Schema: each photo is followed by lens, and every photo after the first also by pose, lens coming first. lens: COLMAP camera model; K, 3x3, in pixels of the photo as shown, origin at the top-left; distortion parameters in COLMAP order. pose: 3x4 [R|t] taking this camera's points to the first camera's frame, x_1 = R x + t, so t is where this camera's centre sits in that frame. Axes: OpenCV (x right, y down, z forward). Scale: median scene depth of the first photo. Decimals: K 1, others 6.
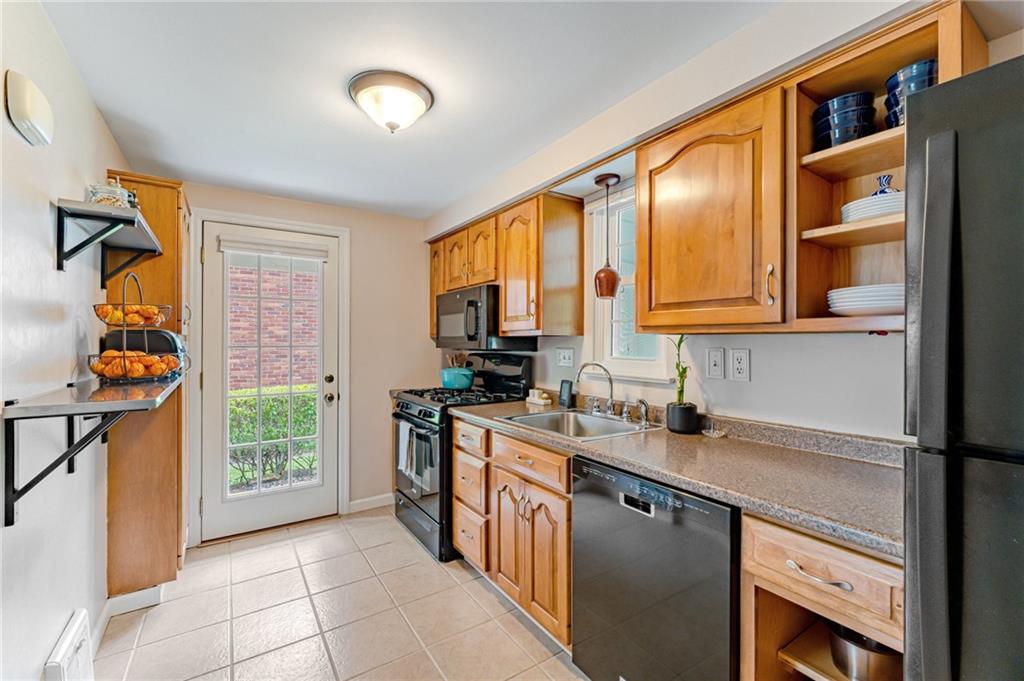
lens RADIAL K [[426.7, 0, 510.2], [0, 426.7, 336.5], [0, 0, 1]] dist [-0.001127, -0.000063]
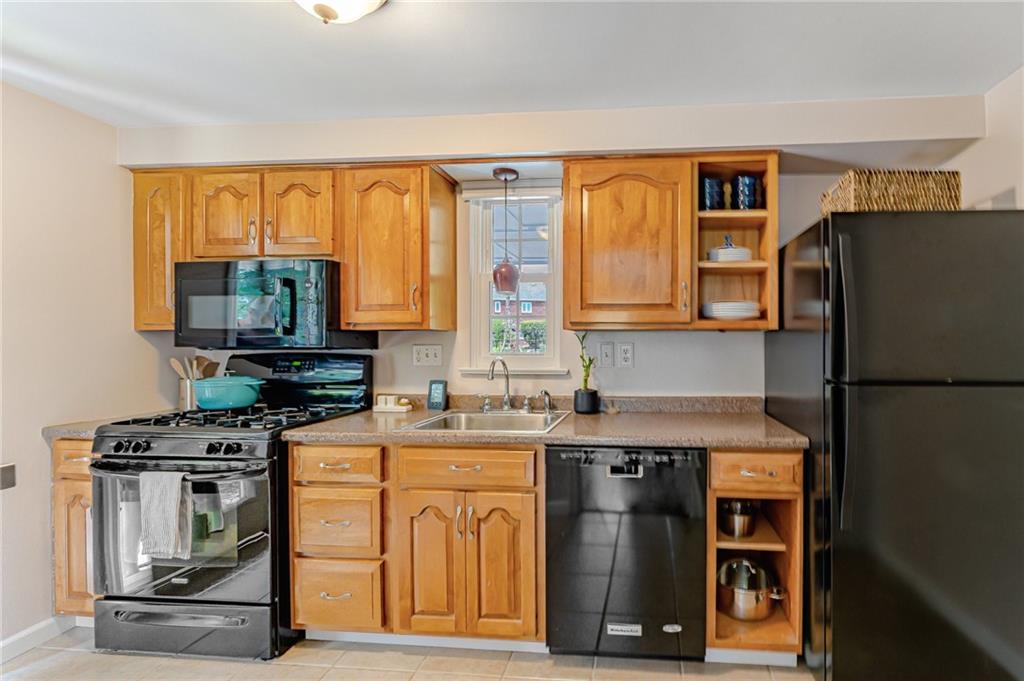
lens RADIAL K [[445.6, 0, 607.2], [0, 445.6, 343.7], [0, 0, 1]] dist [-0.000823, -0.000401]
pose [[0.616698, -0.002779, 0.787195, -0.445987], [-0.008177, 0.999917, 0.009935, 0.015351], [-0.787157, -0.012564, 0.616624, 0.169769]]
